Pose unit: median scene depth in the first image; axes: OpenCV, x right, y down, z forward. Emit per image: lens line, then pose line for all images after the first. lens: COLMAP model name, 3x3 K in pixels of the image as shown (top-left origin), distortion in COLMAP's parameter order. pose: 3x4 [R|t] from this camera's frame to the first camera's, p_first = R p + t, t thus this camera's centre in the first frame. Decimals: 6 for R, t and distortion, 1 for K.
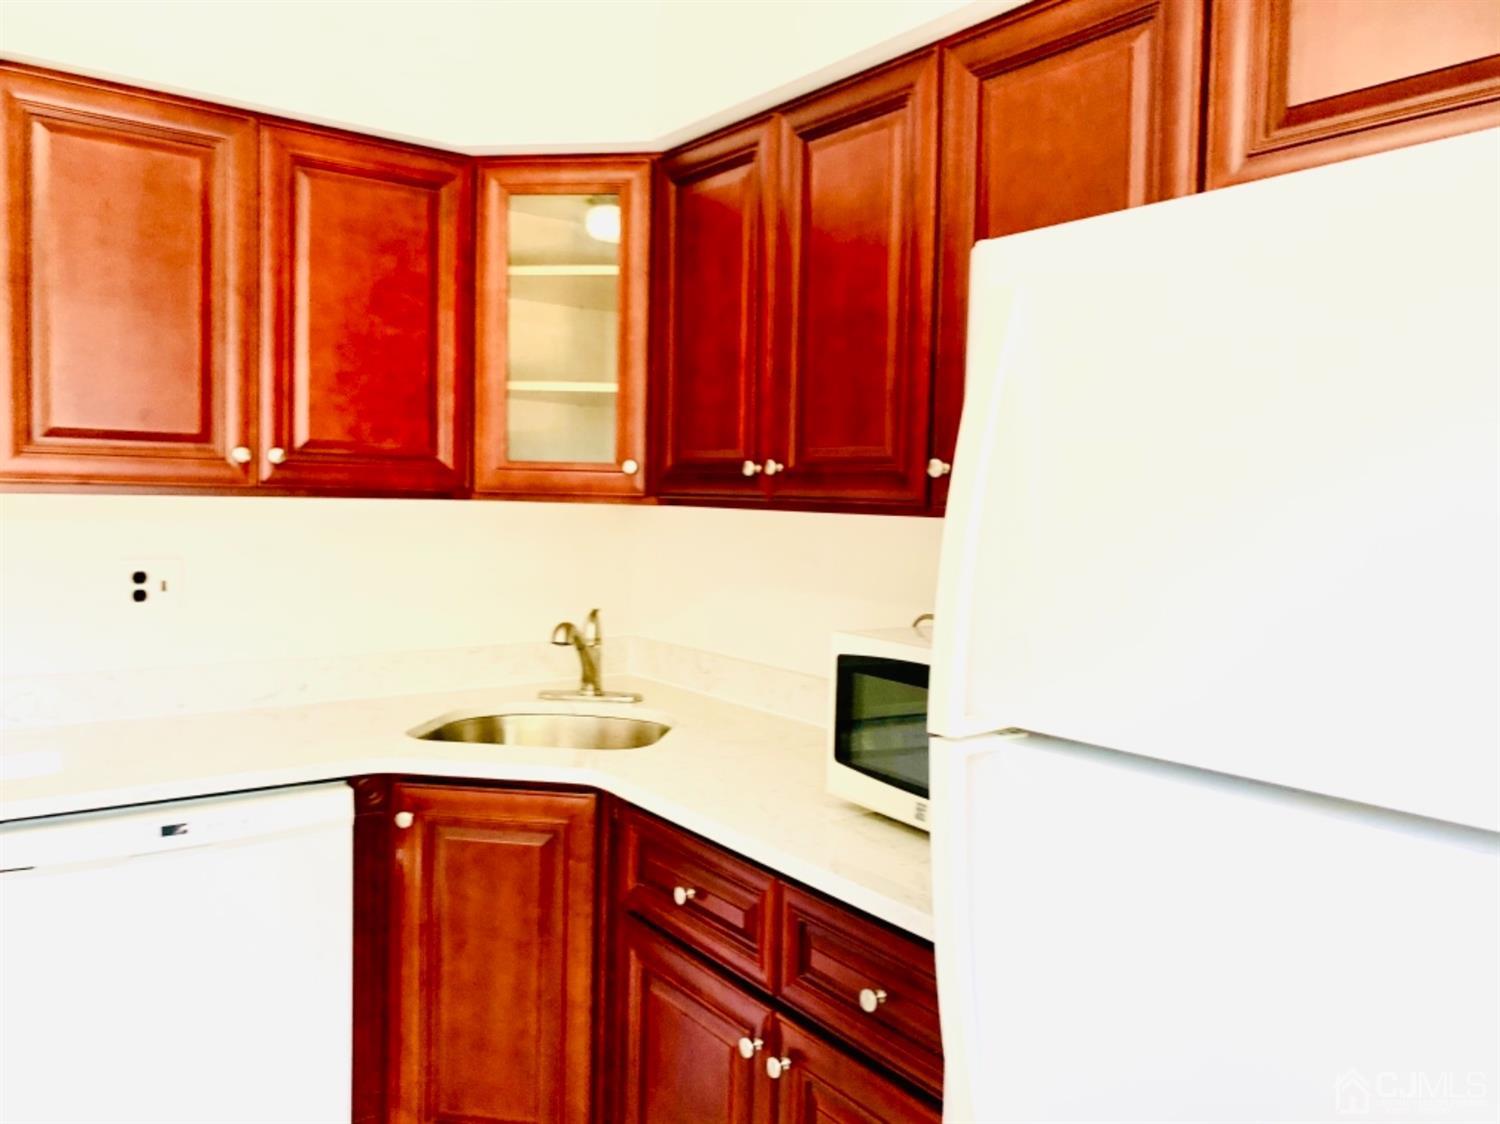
lens RADIAL K [[1133.7, 0, 756.1], [0, 1133.7, 549.6], [0, 0, 1]] dist [0.027675, -0.045474]
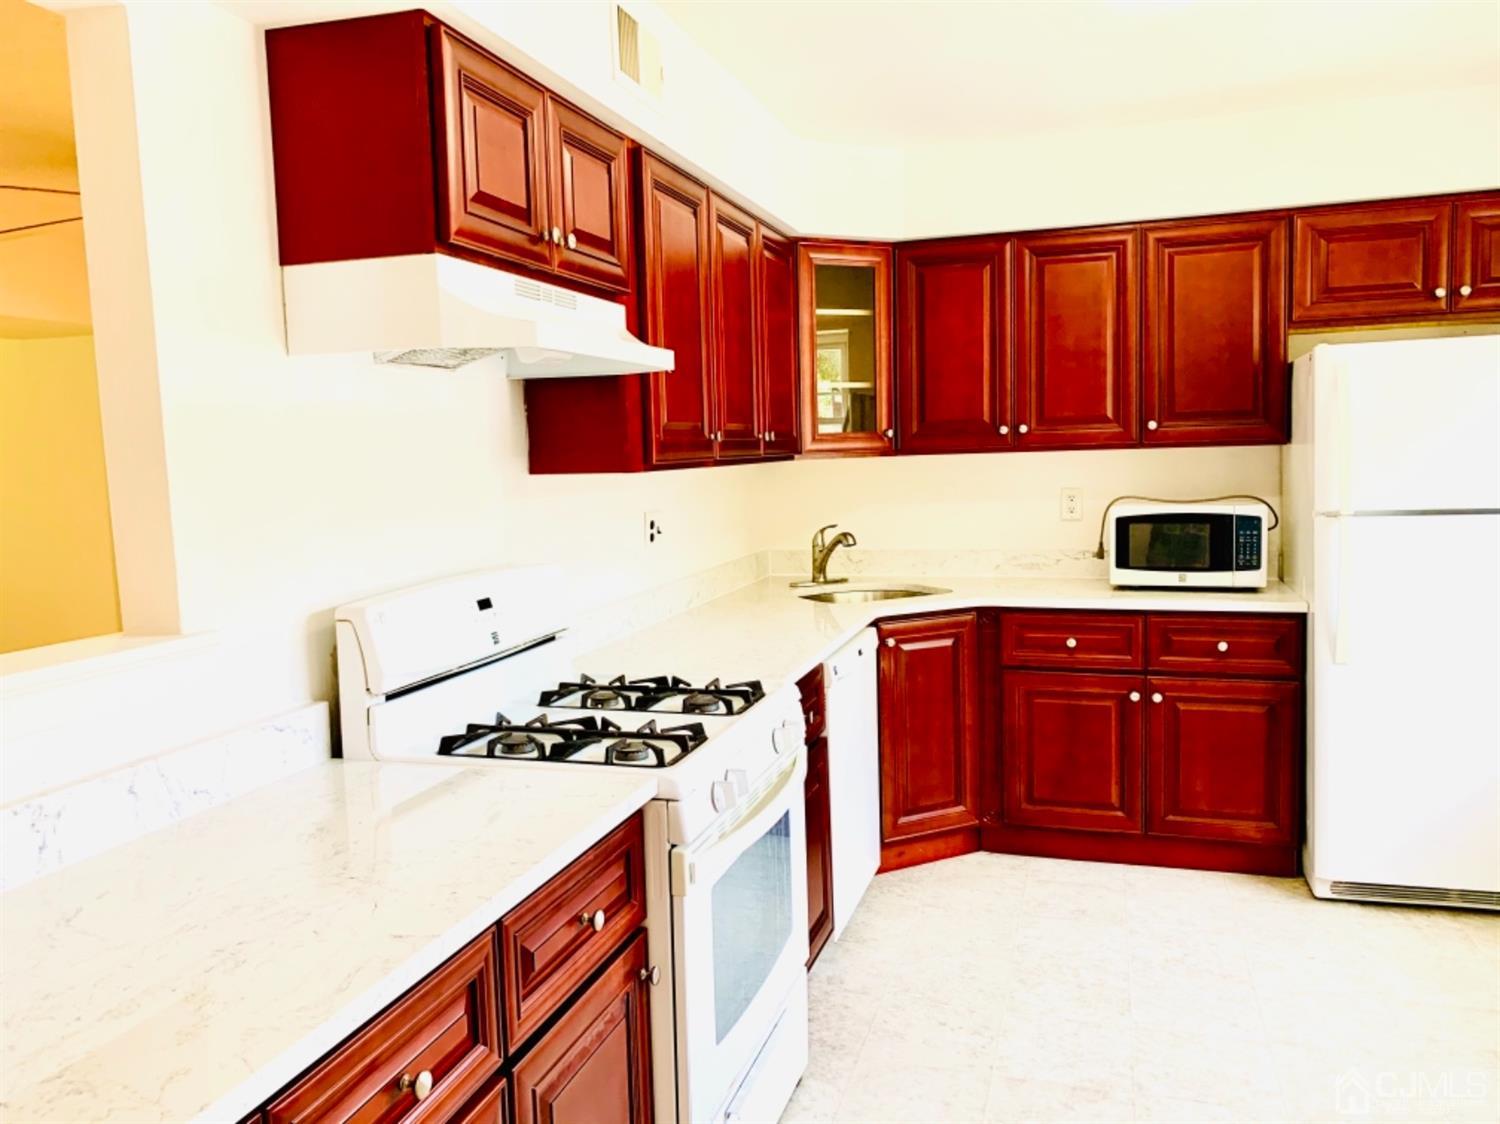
lens RADIAL K [[1133.7, 0, 743.3], [0, 1133.7, 552.3], [0, 0, 1]] dist [0.027675, -0.045474]
pose [[0.809744, -0.104080, 0.577479, -1.430347], [0.080367, 0.994541, 0.066557, -0.030404], [-0.581254, -0.007484, 0.813688, -0.260102]]
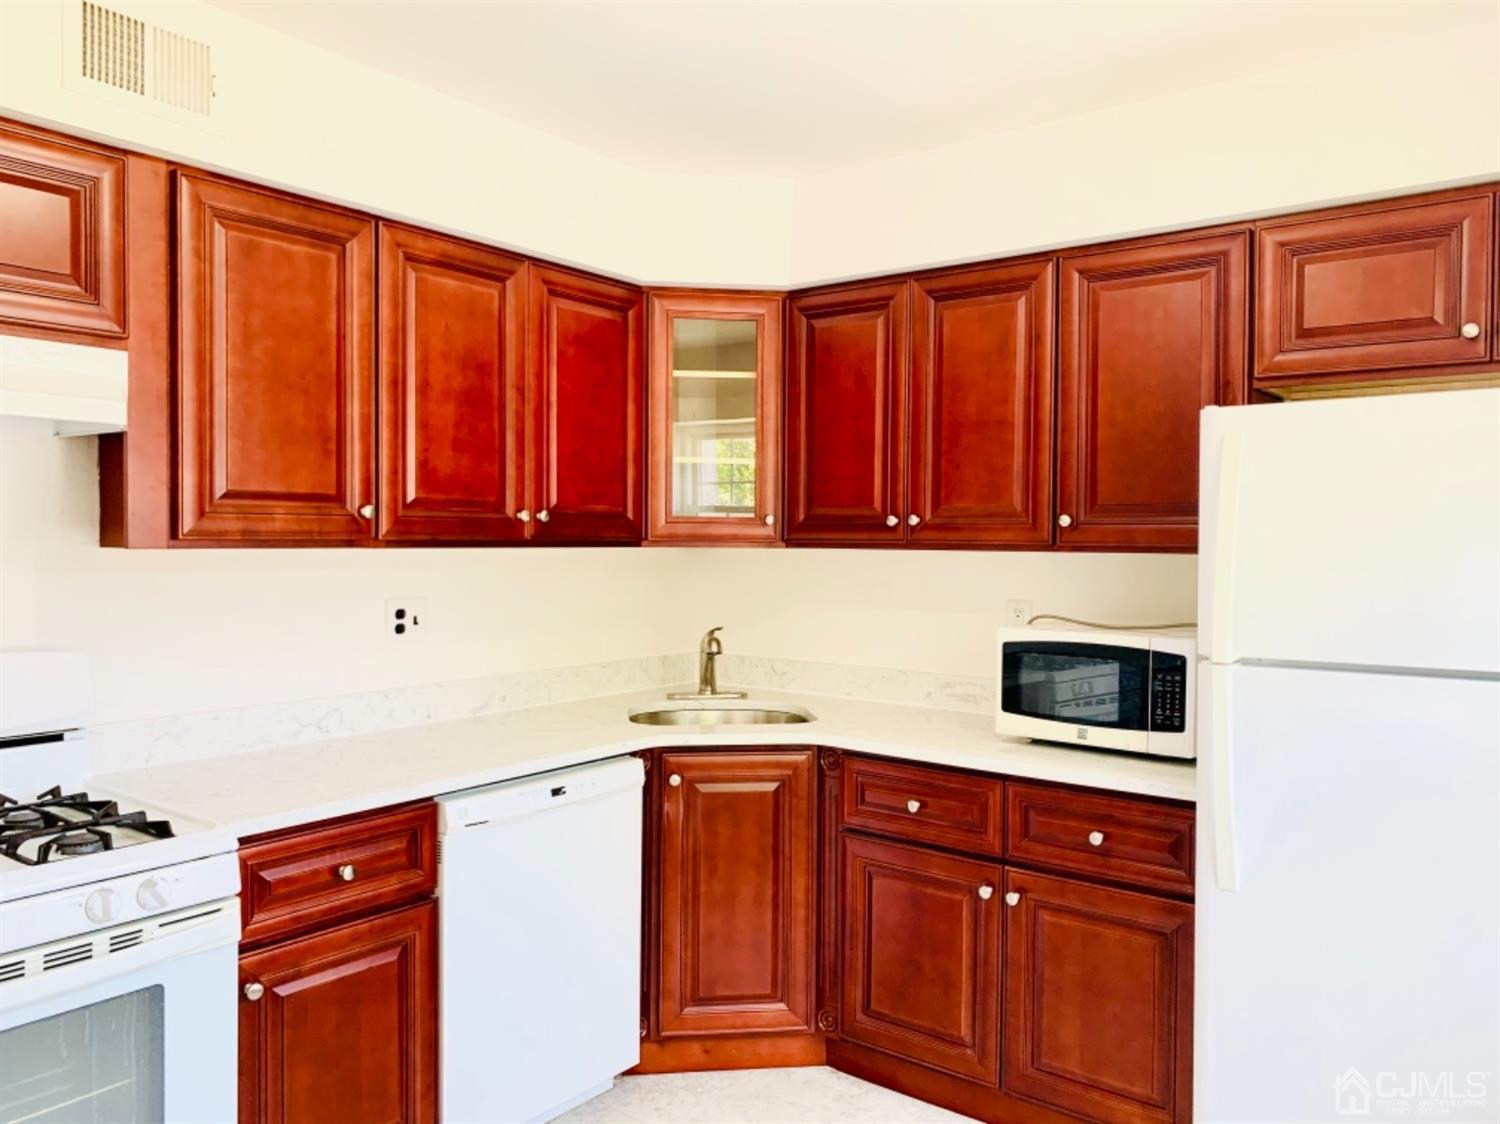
lens RADIAL K [[1133.7, 0, 748.2], [0, 1133.7, 566.7], [0, 0, 1]] dist [0.027675, -0.045474]
pose [[0.959944, -0.024700, 0.279101, -0.583739], [0.030024, 0.999439, -0.014817, 0.002825], [-0.278579, 0.022603, 0.960147, -0.333464]]
